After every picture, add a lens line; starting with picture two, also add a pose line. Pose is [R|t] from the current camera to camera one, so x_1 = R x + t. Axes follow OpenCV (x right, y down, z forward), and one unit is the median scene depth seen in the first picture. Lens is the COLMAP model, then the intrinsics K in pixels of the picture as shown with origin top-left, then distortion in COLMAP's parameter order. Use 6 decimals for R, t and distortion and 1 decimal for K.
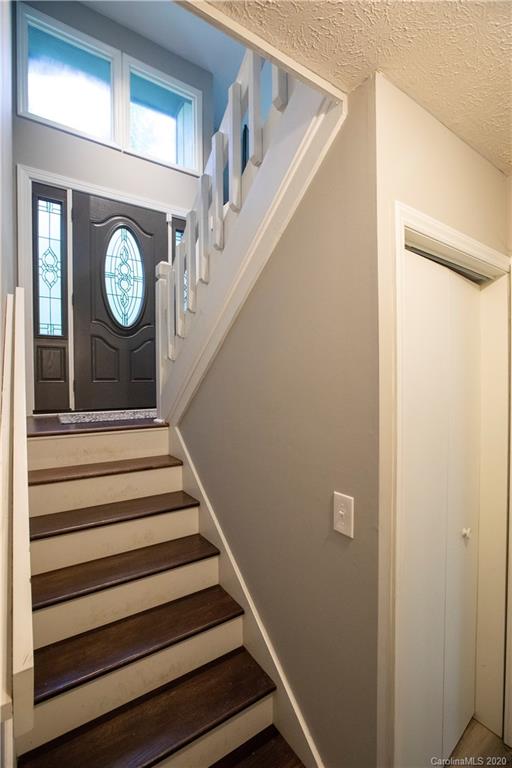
lens RADIAL K [[348.5, 0, 257.6], [0, 348.5, 393.6], [0, 0, 1]] dist [-0.053783, 0.018548]
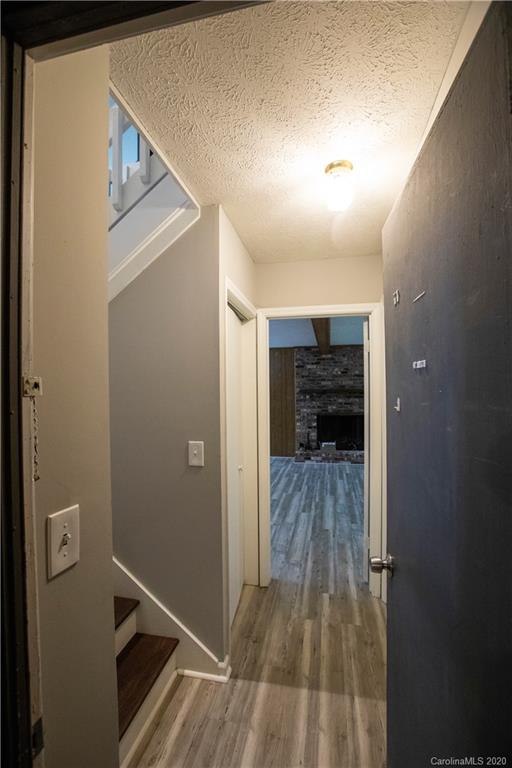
lens RADIAL K [[348.5, 0, 257.6], [0, 348.5, 393.6], [0, 0, 1]] dist [-0.053783, 0.018548]
pose [[0.717368, -0.001642, 0.696693, -0.758380], [0.019401, 0.999656, -0.017621, 0.106542], [-0.696425, 0.026158, 0.717153, -0.438840]]
